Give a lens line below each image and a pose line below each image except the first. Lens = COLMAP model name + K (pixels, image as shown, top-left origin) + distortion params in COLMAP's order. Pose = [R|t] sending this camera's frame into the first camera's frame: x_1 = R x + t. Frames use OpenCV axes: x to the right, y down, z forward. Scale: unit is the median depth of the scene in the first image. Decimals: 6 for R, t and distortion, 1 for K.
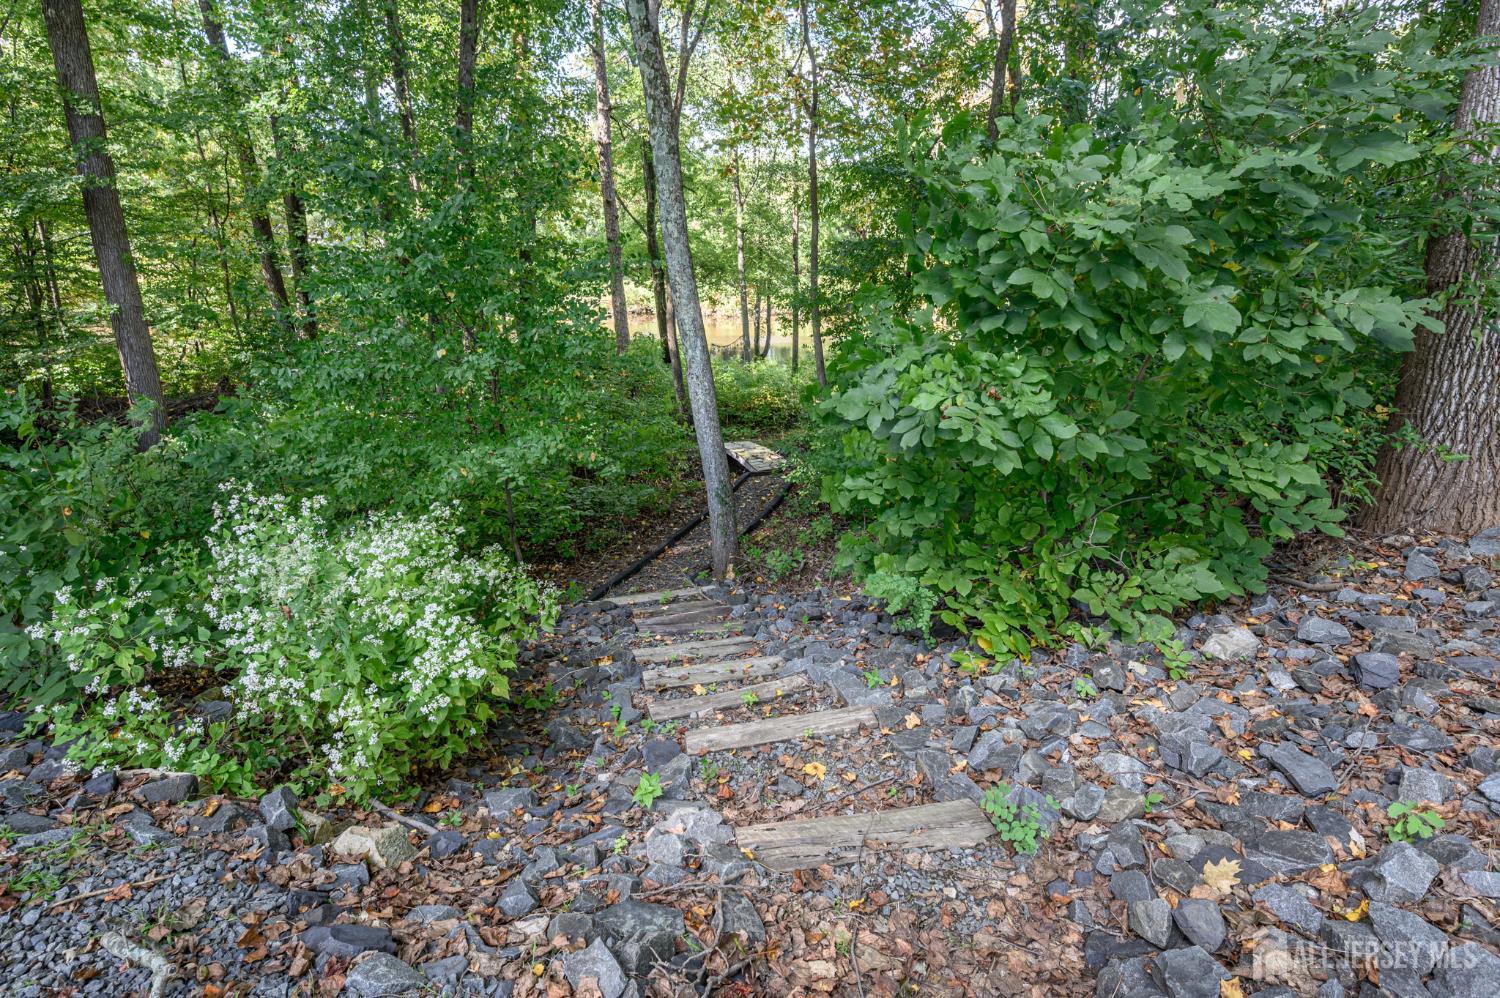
lens RADIAL K [[768.6, 0, 748.0], [0, 768.6, 488.6], [0, 0, 1]] dist [-0.001507, 0.008688]
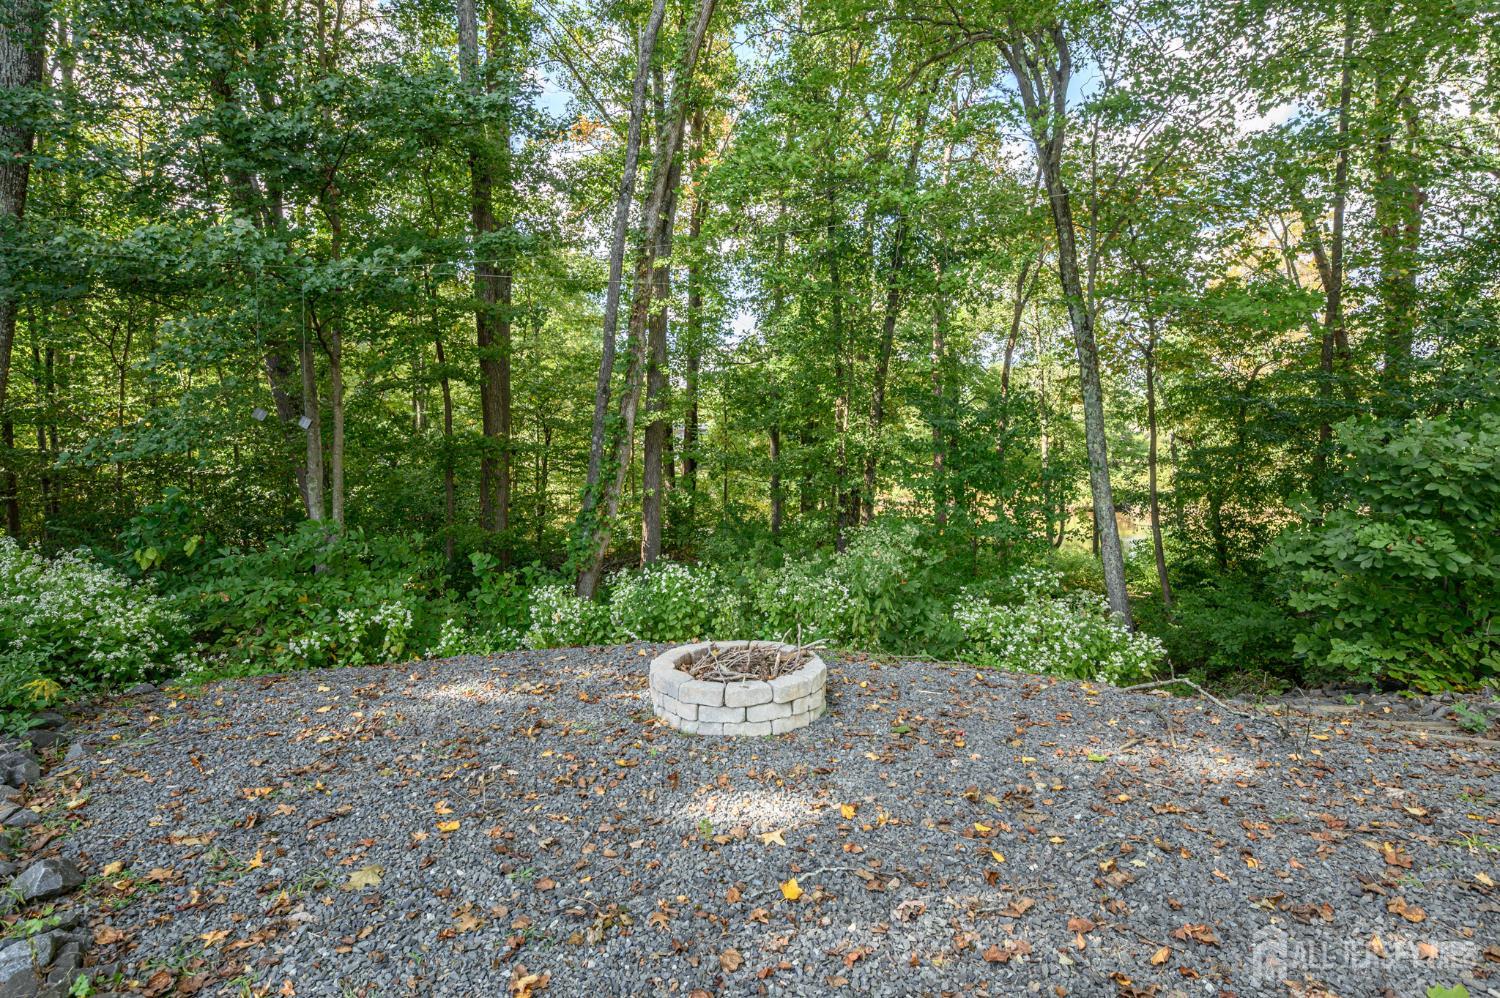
lens RADIAL K [[768.6, 0, 748.0], [0, 768.6, 488.6], [0, 0, 1]] dist [-0.001507, 0.008688]
pose [[0.948674, -0.003905, -0.316231, -0.750230], [-0.074210, 0.969257, -0.234592, 0.369108], [0.307425, 0.246019, 0.919219, -1.533188]]
